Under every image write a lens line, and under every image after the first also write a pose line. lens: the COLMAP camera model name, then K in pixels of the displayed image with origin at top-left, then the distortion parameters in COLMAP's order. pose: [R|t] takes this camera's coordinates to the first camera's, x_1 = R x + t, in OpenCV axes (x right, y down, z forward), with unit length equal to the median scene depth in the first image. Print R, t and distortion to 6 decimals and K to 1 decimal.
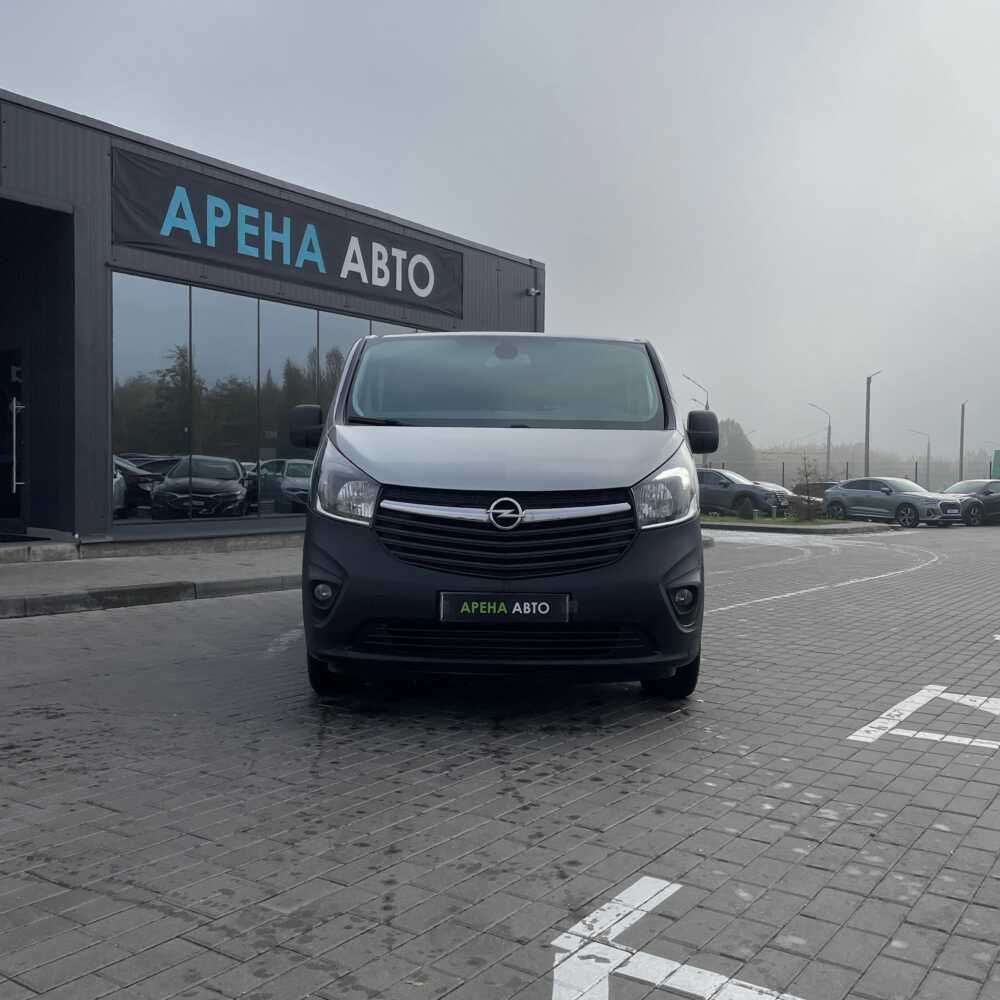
lens RADIAL K [[1037.8, 0, 527.2], [0, 1037.8, 502.0], [0, 0, 1]] dist [0.065385, -0.134587]
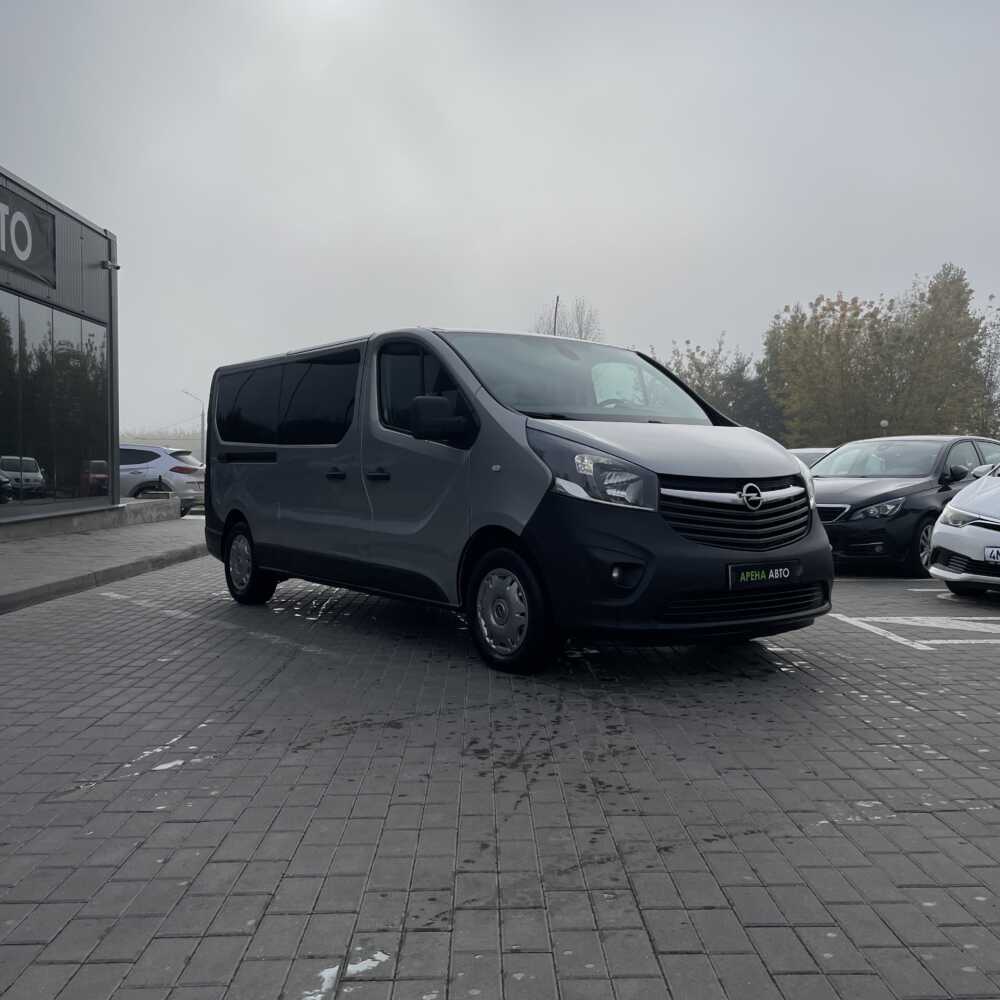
lens RADIAL K [[1002.2, 0, 491.5], [0, 1002.2, 515.0], [0, 0, 1]] dist [0.077491, -0.104609]
pose [[0.827436, -0.034680, 0.560488, -0.323670], [0.018159, 0.999222, 0.035018, -0.004878], [-0.561266, -0.018797, 0.827422, 0.073194]]
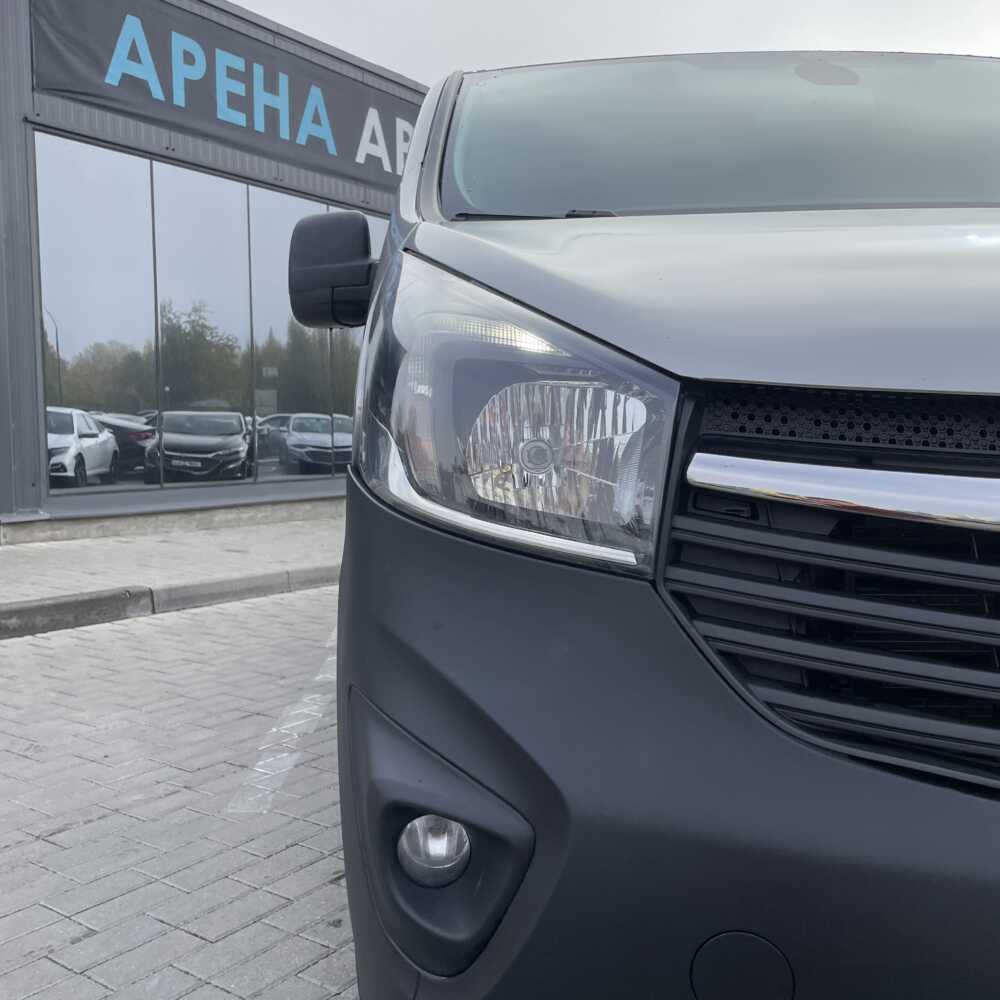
lens RADIAL K [[1012.3, 0, 497.7], [0, 1012.3, 514.7], [0, 0, 1]] dist [0.052133, -0.054205]
pose [[0.999496, -0.009487, -0.030290, -0.062835], [0.011169, 0.998375, 0.055879, -0.000370], [0.029711, -0.056189, 0.997978, 0.279247]]
